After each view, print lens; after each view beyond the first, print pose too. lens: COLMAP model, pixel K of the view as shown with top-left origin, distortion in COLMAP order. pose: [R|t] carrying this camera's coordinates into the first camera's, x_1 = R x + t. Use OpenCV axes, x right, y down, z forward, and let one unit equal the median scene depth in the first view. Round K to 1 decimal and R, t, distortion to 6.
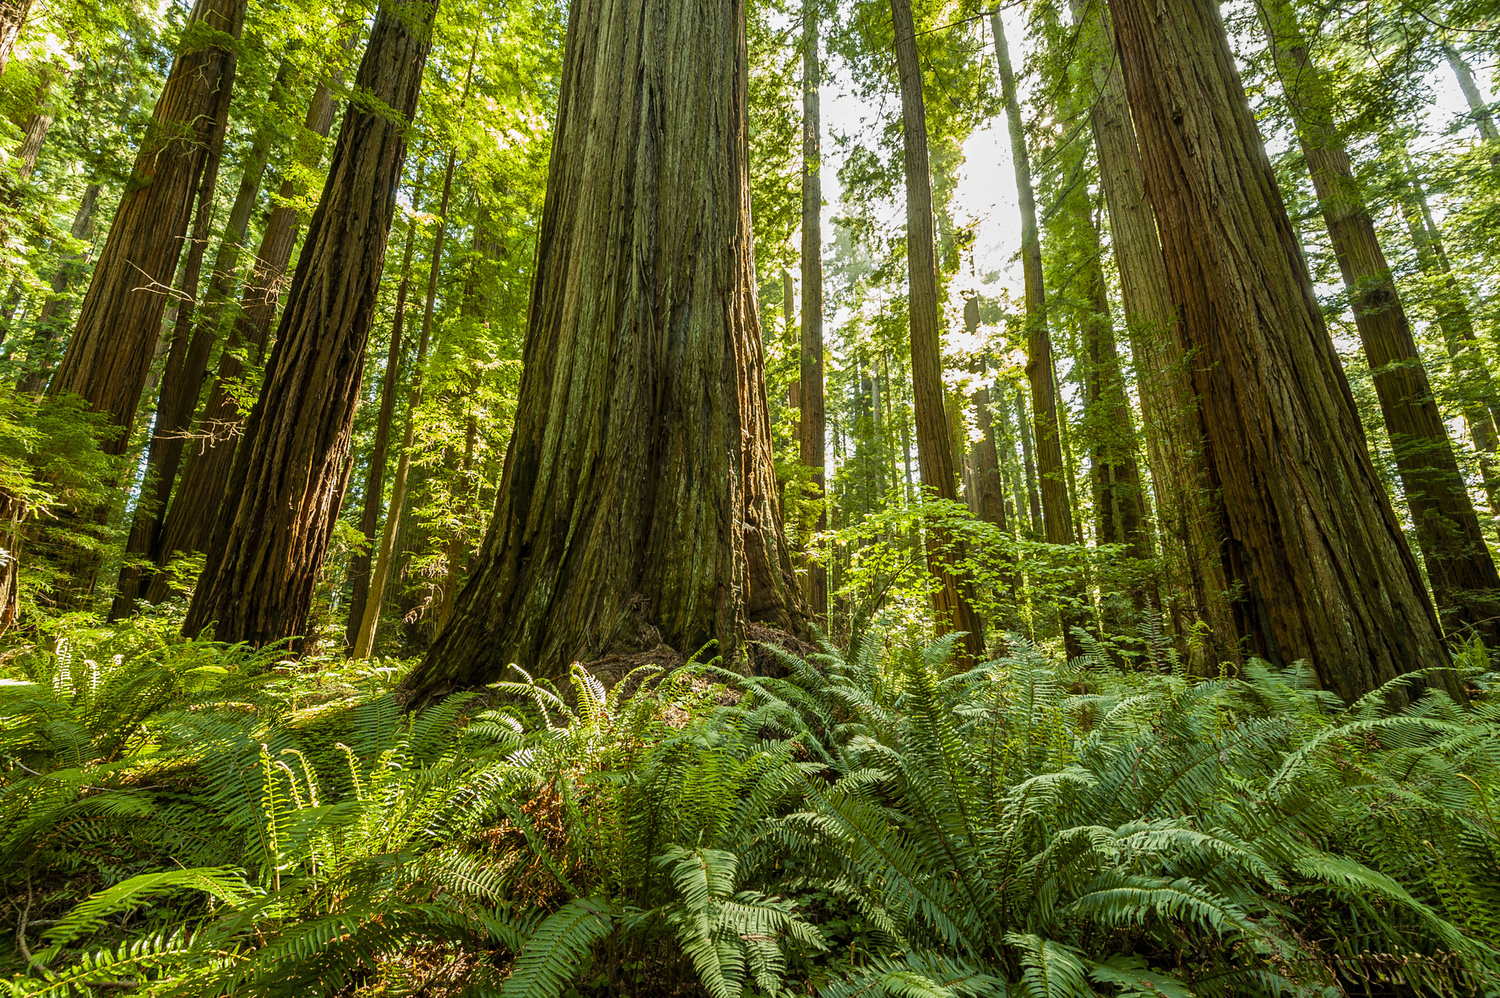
lens RADIAL K [[590.8, 0, 749.9], [0, 590.8, 505.8], [0, 0, 1]] dist [0.019554, -0.006519]
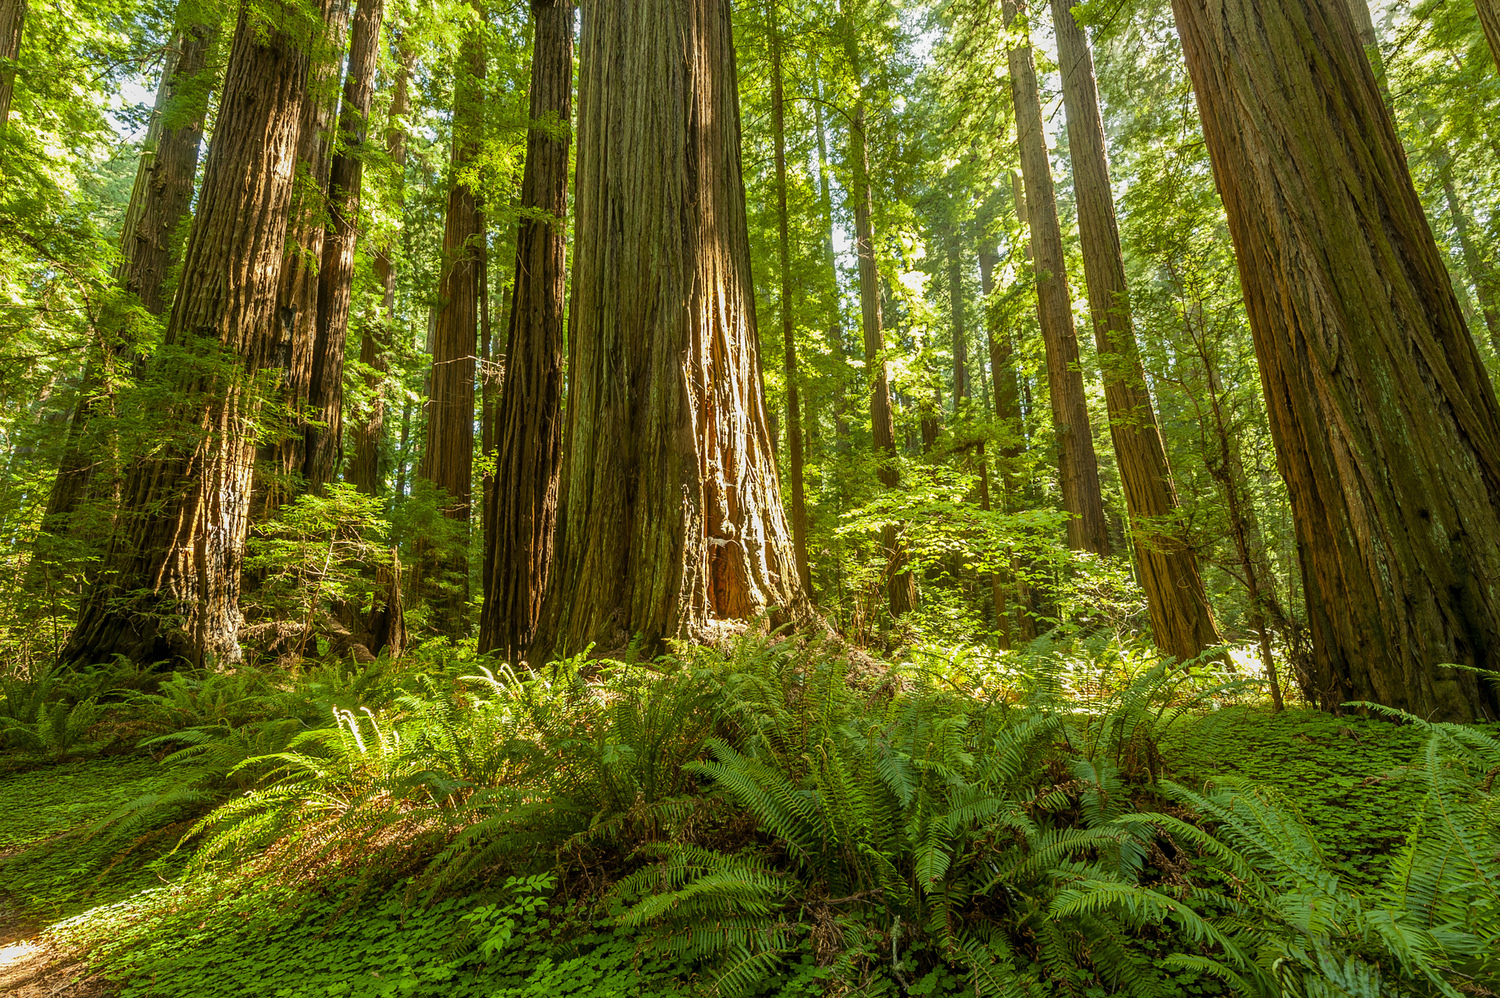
lens RADIAL K [[676.1, 0, 760.4], [0, 676.1, 501.9], [0, 0, 1]] dist [0.020145, -0.011793]
pose [[0.884278, -0.149007, -0.442549, 0.715783], [0.167747, 0.985825, 0.003255, -0.036527], [0.435791, -0.077115, 0.896738, -0.202444]]
